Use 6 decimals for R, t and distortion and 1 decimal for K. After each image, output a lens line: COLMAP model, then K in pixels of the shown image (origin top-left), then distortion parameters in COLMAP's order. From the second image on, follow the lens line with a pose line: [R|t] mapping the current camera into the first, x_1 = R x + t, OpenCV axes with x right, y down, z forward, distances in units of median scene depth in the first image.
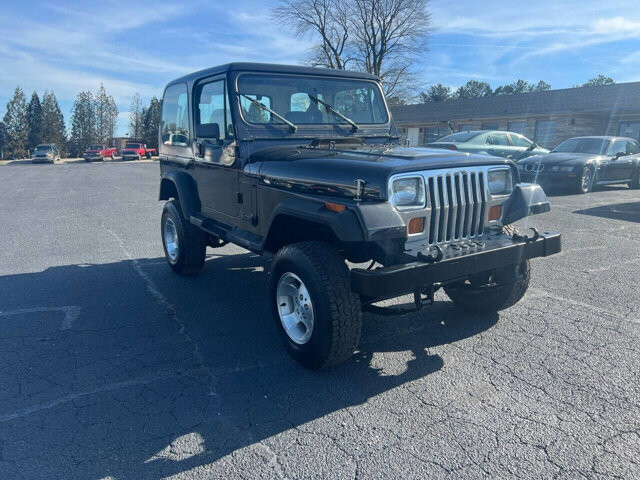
lens RADIAL K [[476.6, 0, 319.4], [0, 476.6, 241.1], [0, 0, 1]] dist [0.038658, -0.026288]
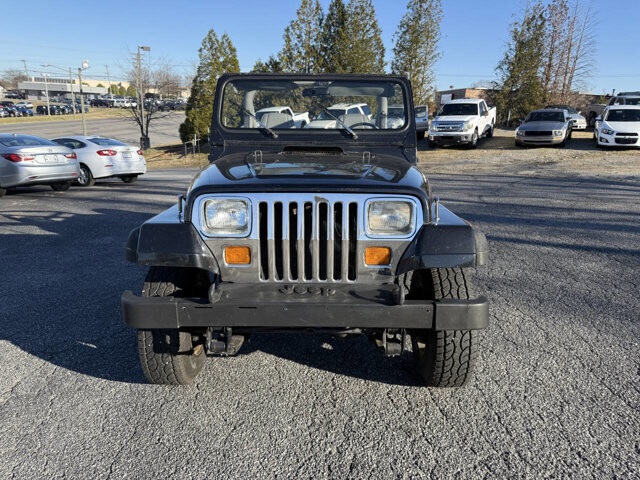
lens RADIAL K [[476.6, 0, 313.9], [0, 476.6, 233.7], [0, 0, 1]] dist [0.038658, -0.026288]
pose [[0.826060, 0.136762, -0.546737, 0.746768], [-0.138261, 0.989641, 0.038655, -0.117892], [0.546360, 0.043661, 0.836412, 0.315929]]
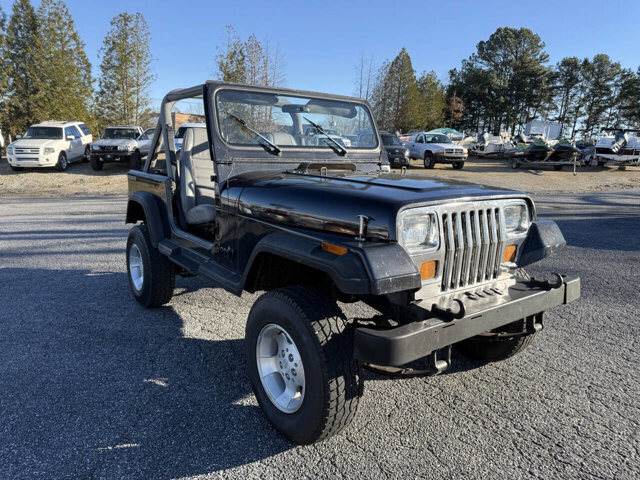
lens RADIAL K [[476.6, 0, 299.9], [0, 476.6, 244.6], [0, 0, 1]] dist [0.038658, -0.026288]
pose [[0.999576, 0.019766, 0.021379, -0.036246], [-0.018972, 0.999145, -0.036741, -0.039027], [-0.022087, 0.036319, 0.999096, 0.152080]]
